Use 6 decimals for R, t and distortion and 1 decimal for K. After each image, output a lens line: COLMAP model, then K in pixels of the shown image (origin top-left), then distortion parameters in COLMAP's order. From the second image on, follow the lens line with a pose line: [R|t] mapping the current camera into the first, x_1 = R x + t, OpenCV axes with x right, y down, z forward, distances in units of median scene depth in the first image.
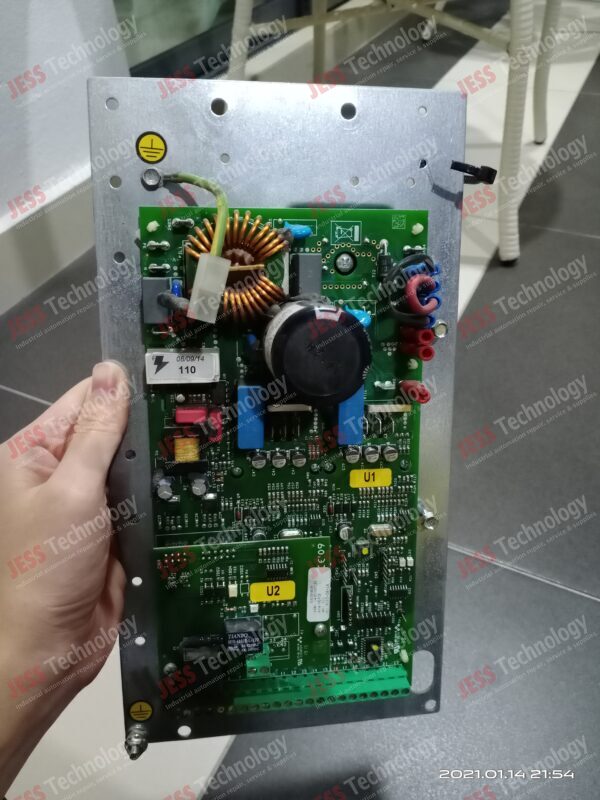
lens RADIAL K [[640.9, 0, 299.8], [0, 640.9, 399.4], [0, 0, 1]] dist [-0.004676, -0.000375]
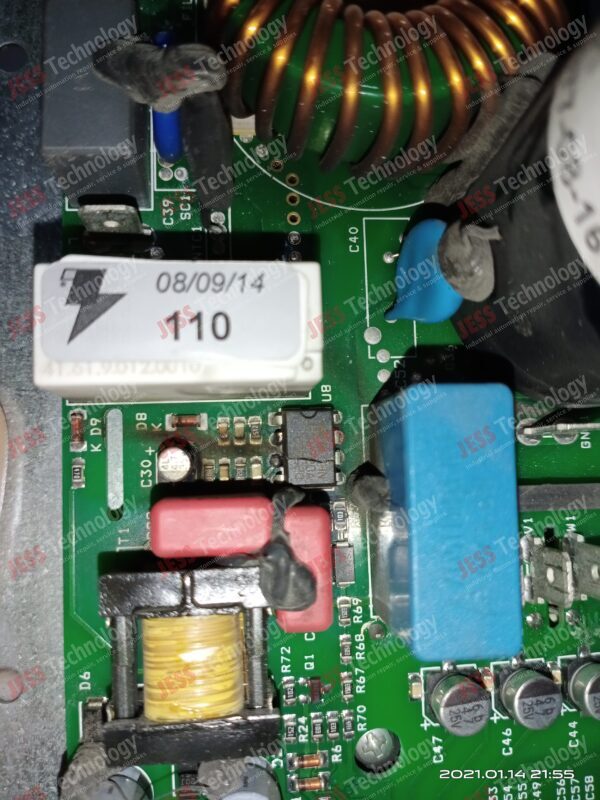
lens RADIAL K [[640.9, 0, 299.9], [0, 640.9, 399.8], [0, 0, 1]] dist [-0.004676, -0.000375]
pose [[0.998096, -0.038557, -0.048152, -0.126161], [0.022335, 0.953508, -0.300537, 0.057951], [0.057501, 0.298890, 0.952554, 0.779175]]
